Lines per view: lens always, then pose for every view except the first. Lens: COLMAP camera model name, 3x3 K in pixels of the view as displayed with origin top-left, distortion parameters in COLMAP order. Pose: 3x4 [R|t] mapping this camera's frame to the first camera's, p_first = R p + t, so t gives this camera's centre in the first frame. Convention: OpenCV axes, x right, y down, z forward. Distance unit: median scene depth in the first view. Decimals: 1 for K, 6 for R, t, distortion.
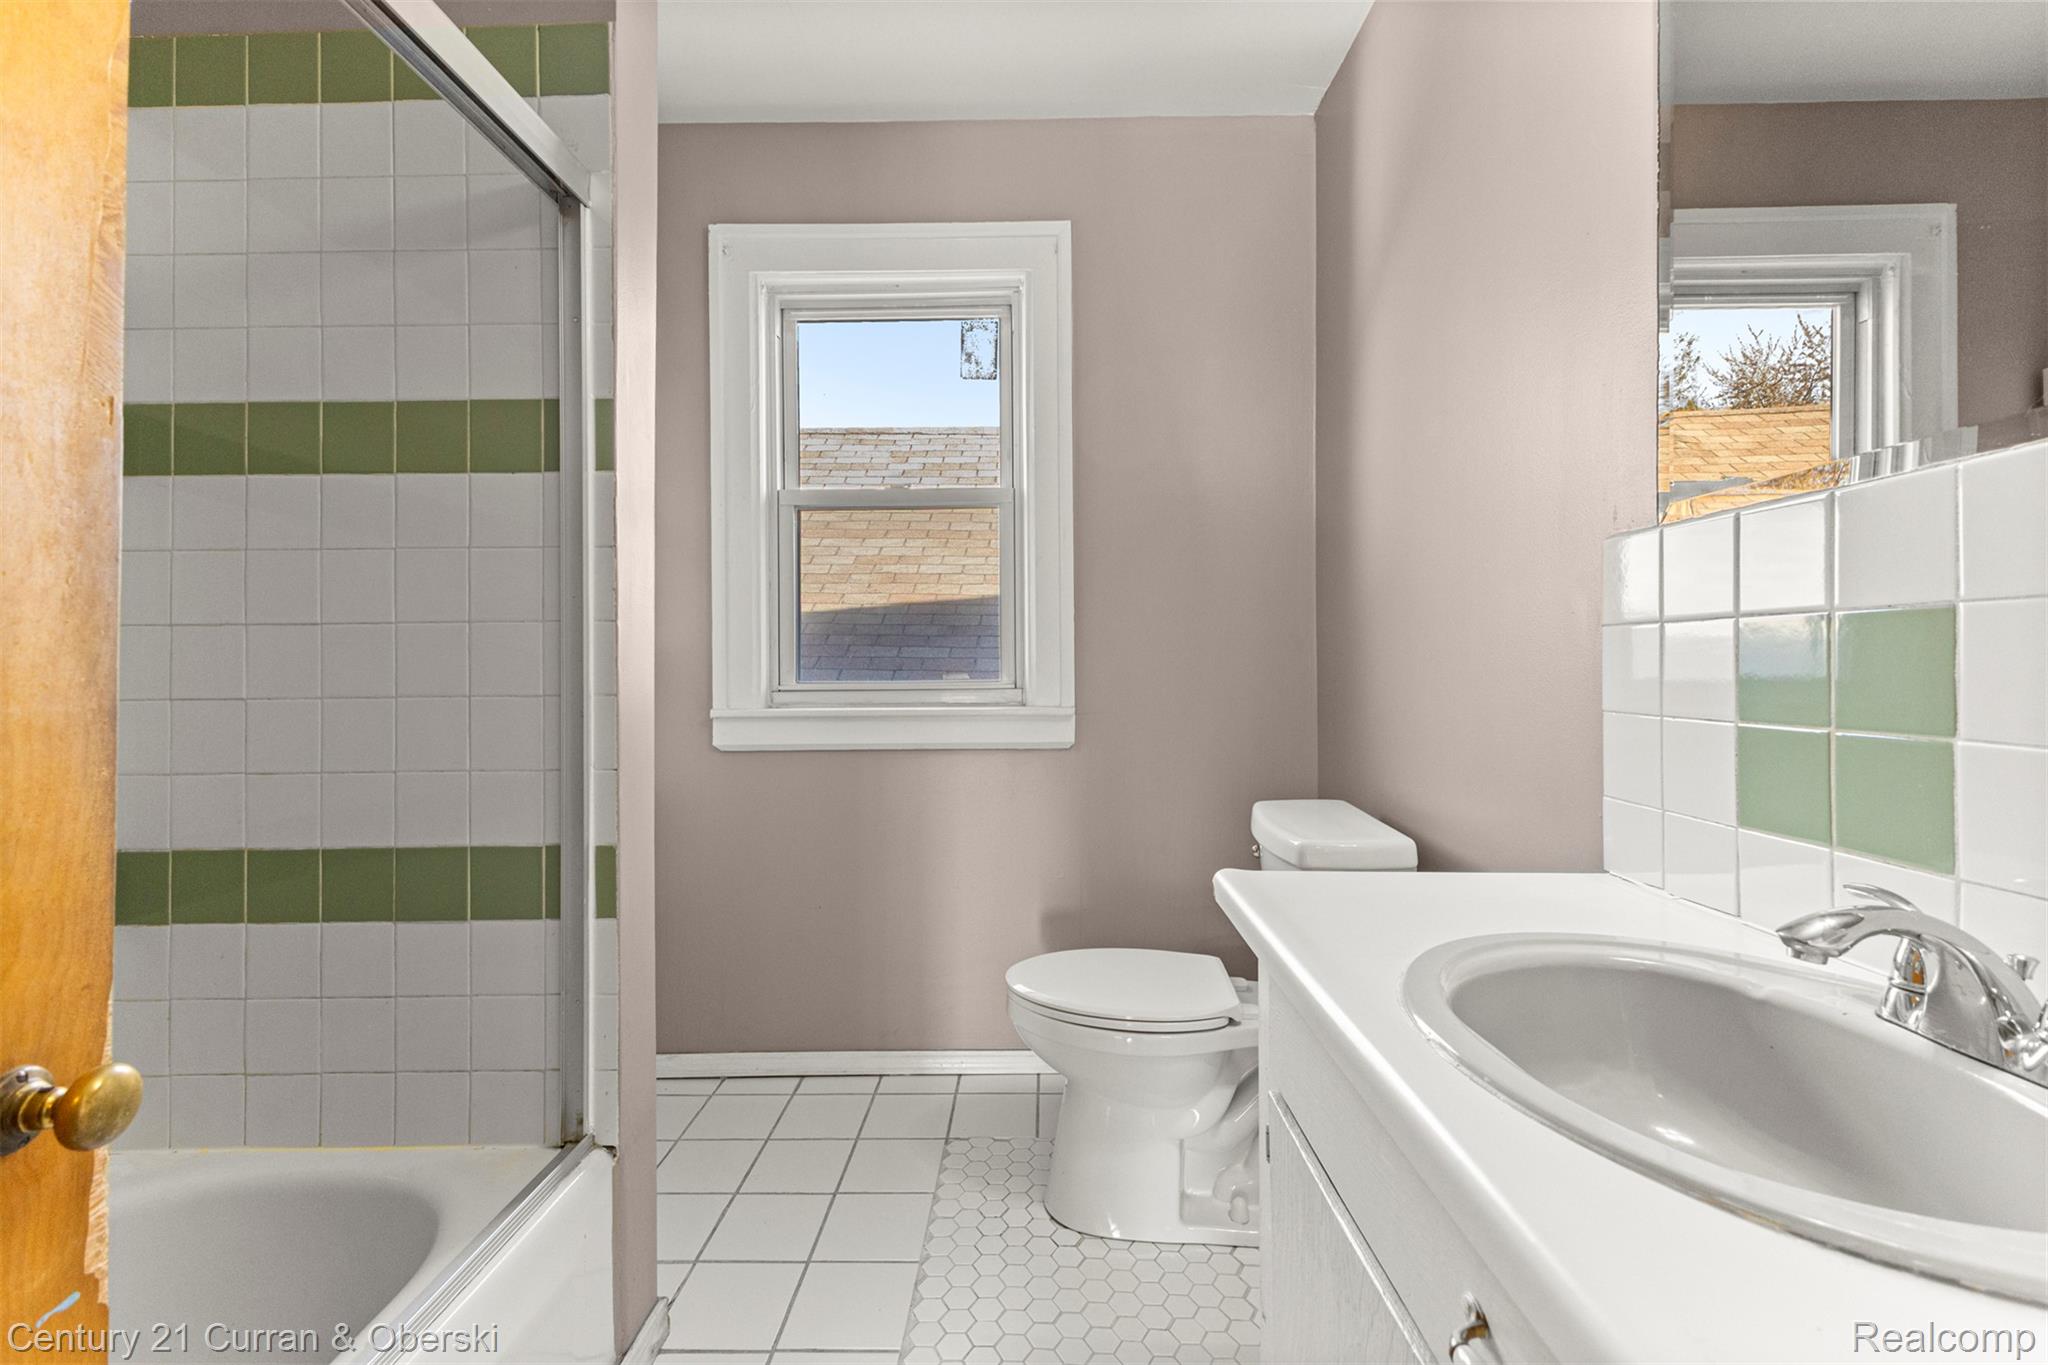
lens RADIAL K [[899.2, 0, 1018.4], [0, 899.2, 670.5], [0, 0, 1]] dist [0.010351, 0.000081]
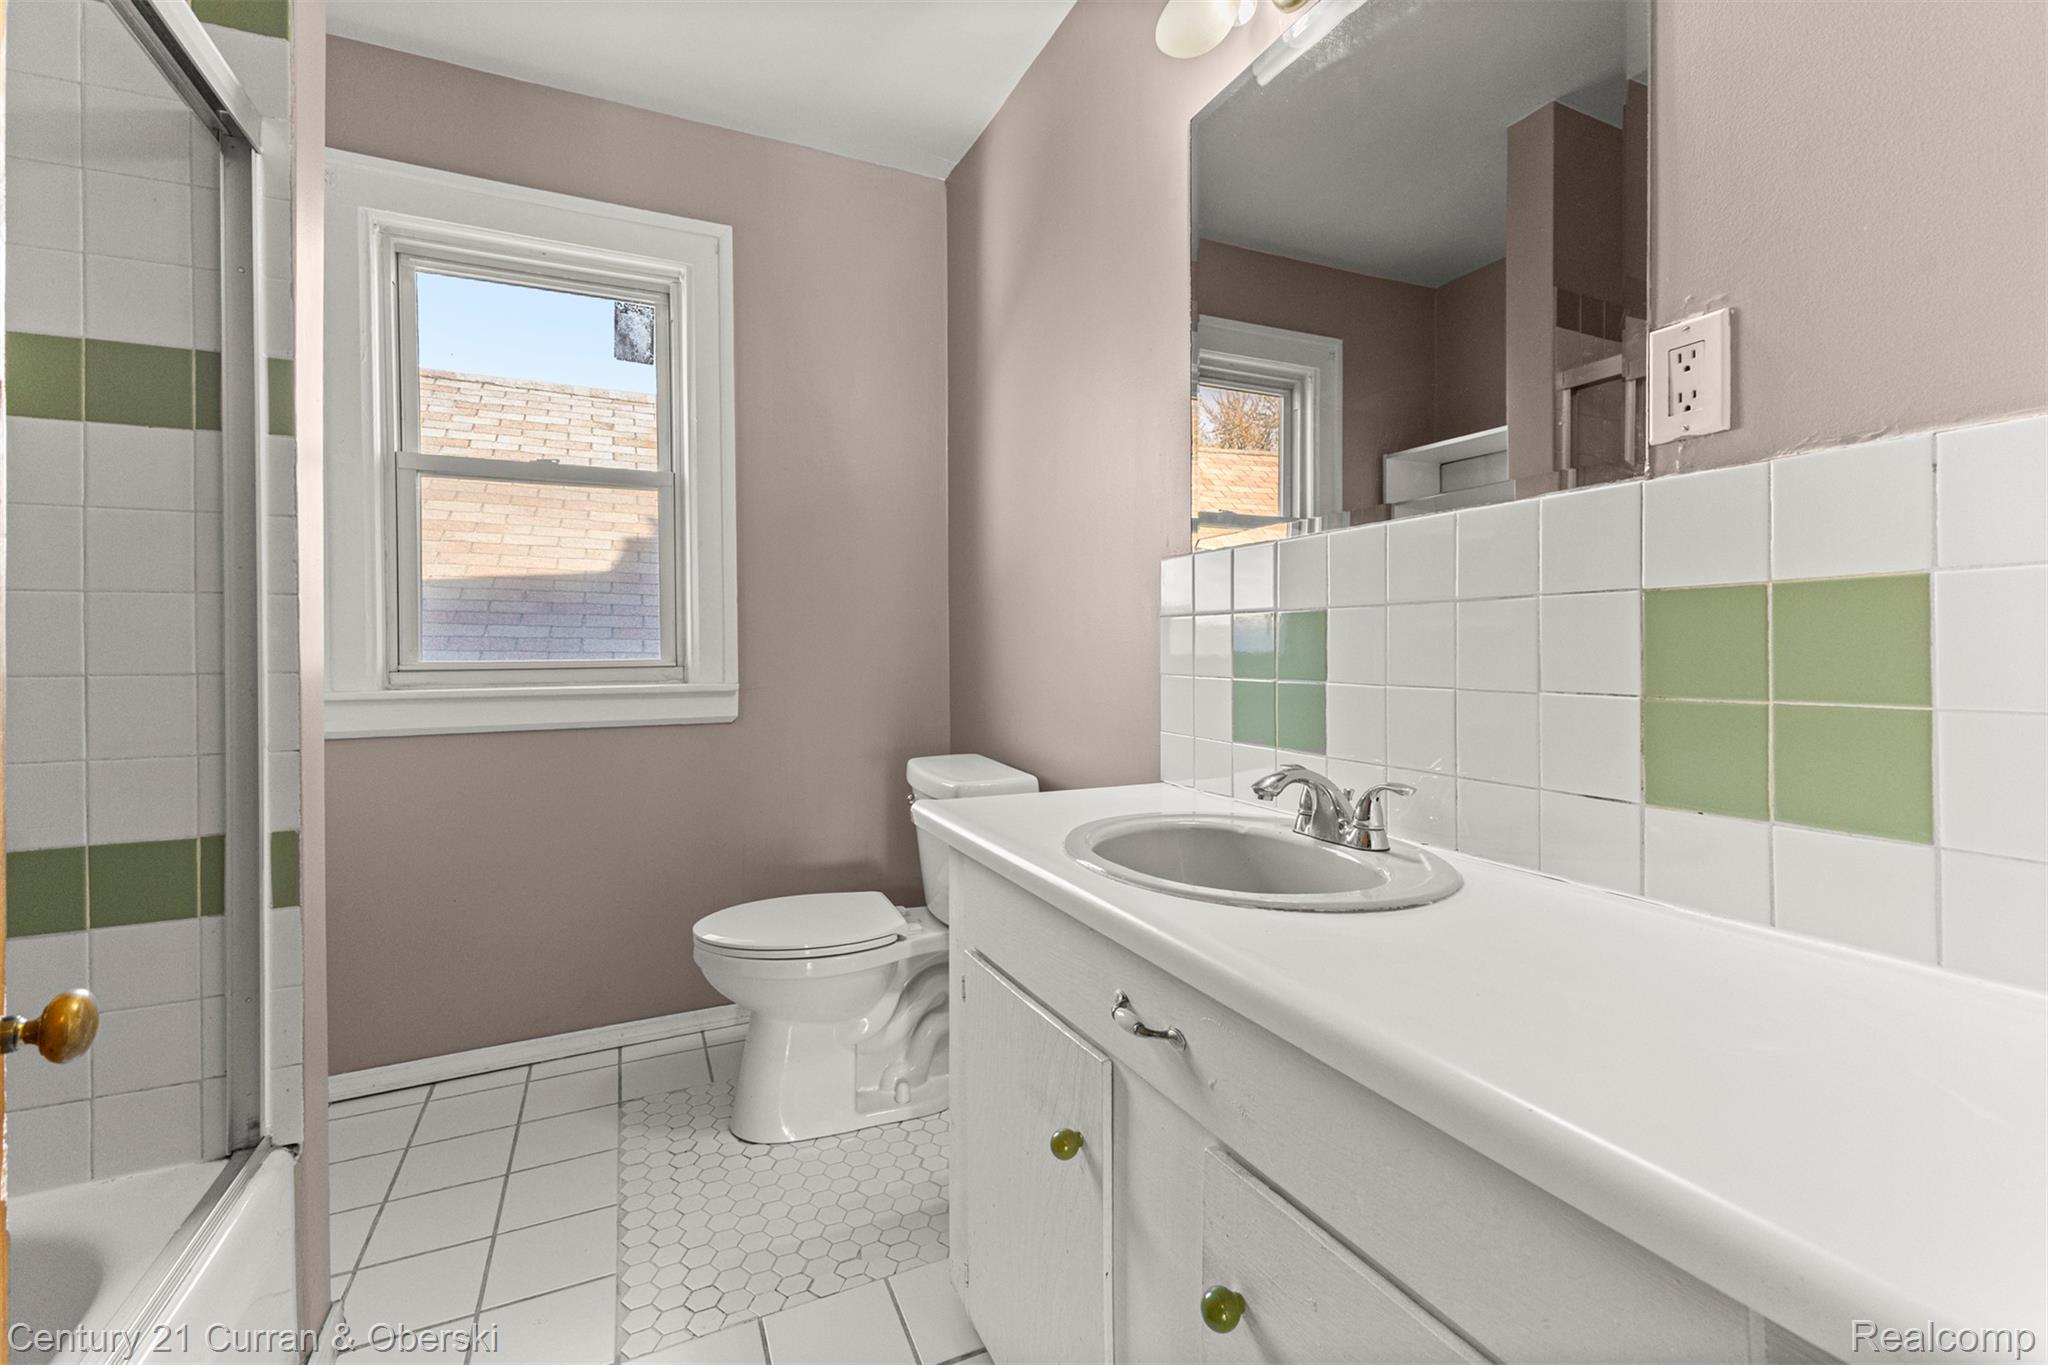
lens RADIAL K [[899.2, 0, 1035.3], [0, 899.2, 664.2], [0, 0, 1]] dist [0.010351, 0.000081]
pose [[0.894147, -0.007538, 0.447709, -0.153686], [0.001607, 0.999906, 0.013627, 0.006065], [-0.447770, -0.011465, 0.894075, -0.178729]]
